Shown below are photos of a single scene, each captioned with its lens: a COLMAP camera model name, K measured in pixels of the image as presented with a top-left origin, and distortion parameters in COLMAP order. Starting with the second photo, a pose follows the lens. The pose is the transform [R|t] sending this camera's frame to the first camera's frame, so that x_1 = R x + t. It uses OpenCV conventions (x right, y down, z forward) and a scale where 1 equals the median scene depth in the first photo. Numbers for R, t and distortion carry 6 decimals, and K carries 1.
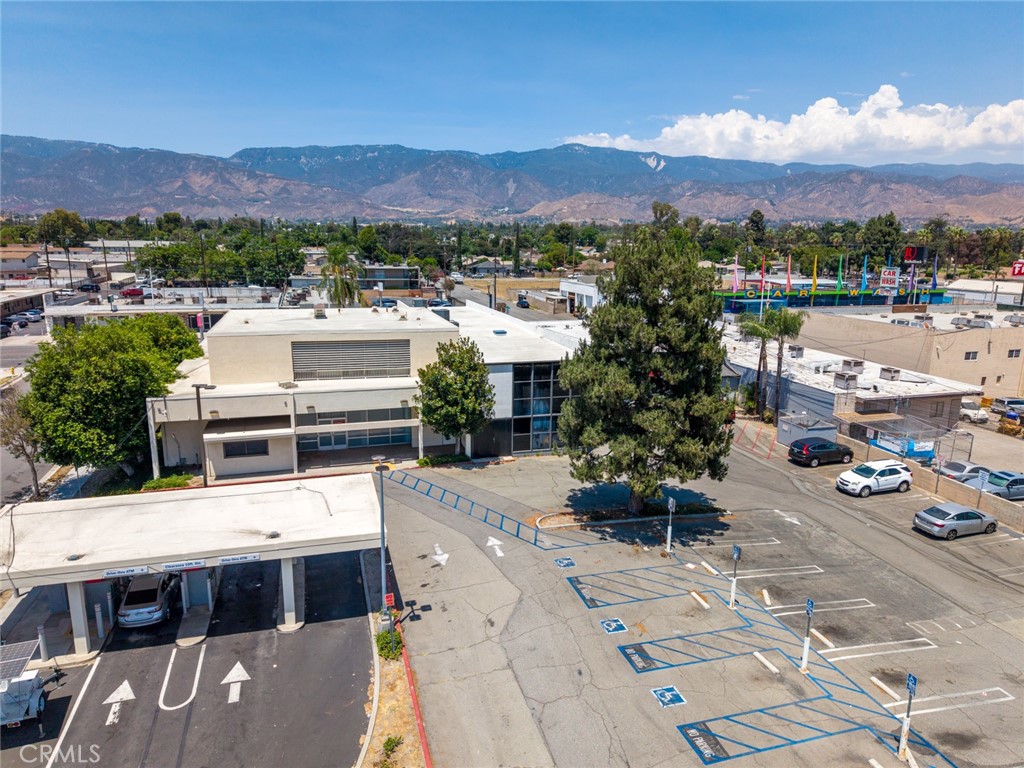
lens RADIAL K [[685.5, 0, 512.6], [0, 685.5, 382.5], [0, 0, 1]] dist [0.041032, -0.041043]
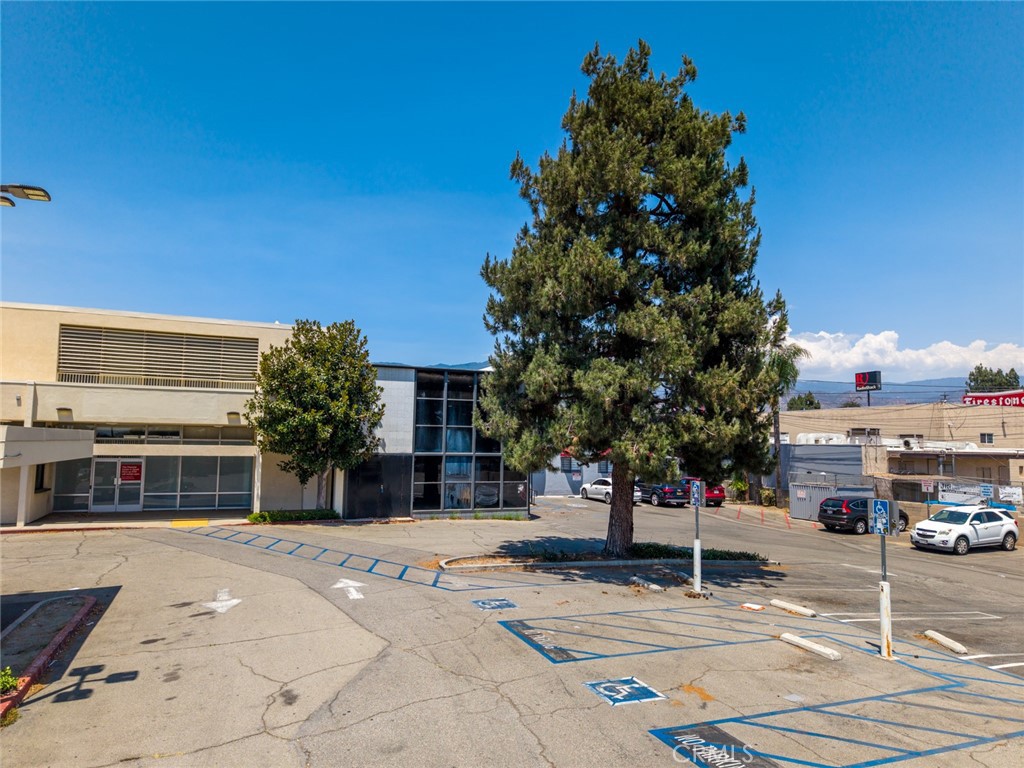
lens RADIAL K [[684.3, 0, 512.5], [0, 684.3, 386.7], [0, 0, 1]] dist [0.034902, -0.034401]
pose [[0.994936, 0.011731, 0.099819, 0.030491], [0.017620, 0.957425, -0.288143, 0.194465], [-0.098949, 0.288443, 0.952371, 0.389784]]
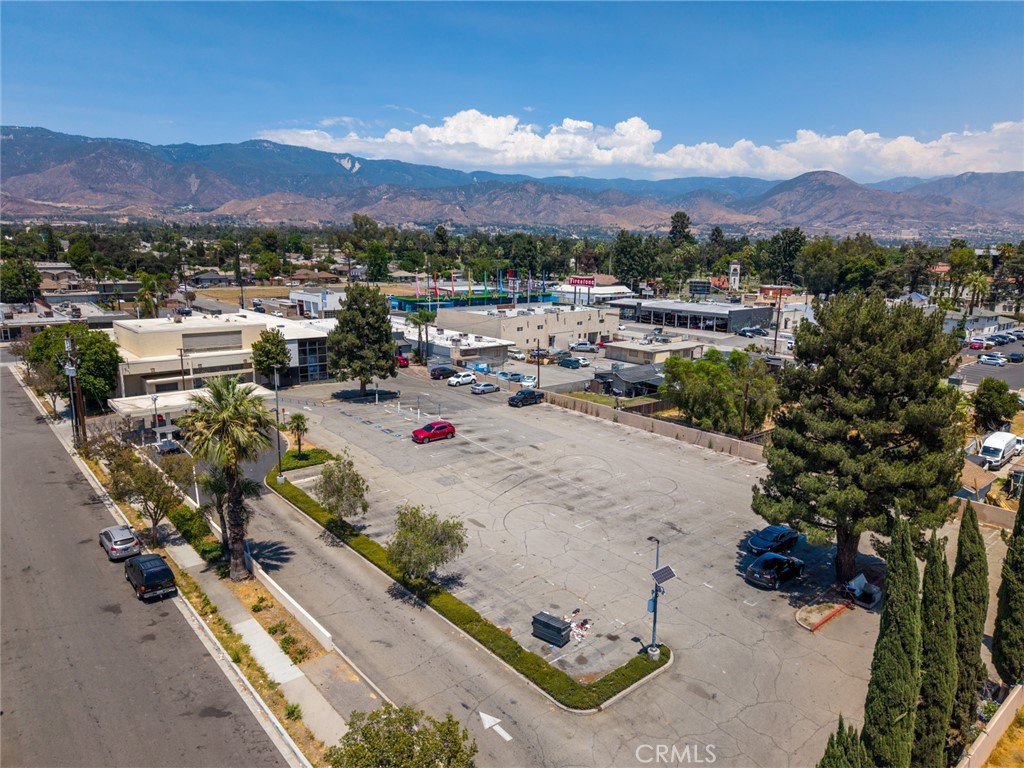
lens RADIAL K [[684.3, 0, 512.5], [0, 684.3, 386.7], [0, 0, 1]] dist [0.034902, -0.034401]
pose [[0.913740, -0.080850, 0.398173, -0.264159], [0.079095, 0.996649, 0.020863, 0.132490], [-0.398526, 0.012430, 0.917073, -1.259474]]
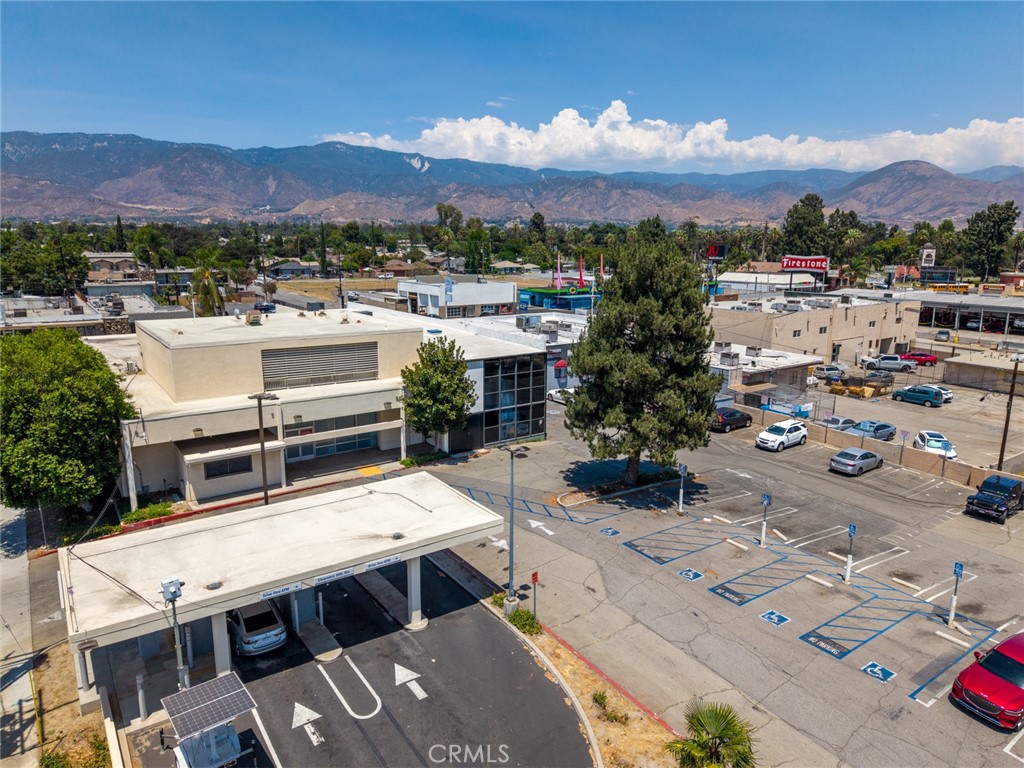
lens RADIAL K [[684.3, 0, 512.5], [0, 684.3, 386.7], [0, 0, 1]] dist [0.034902, -0.034401]
pose [[0.947732, -0.071759, 0.310893, -0.304509], [0.069946, 0.997406, 0.016991, -0.000976], [-0.311306, 0.005643, 0.950293, -0.002190]]
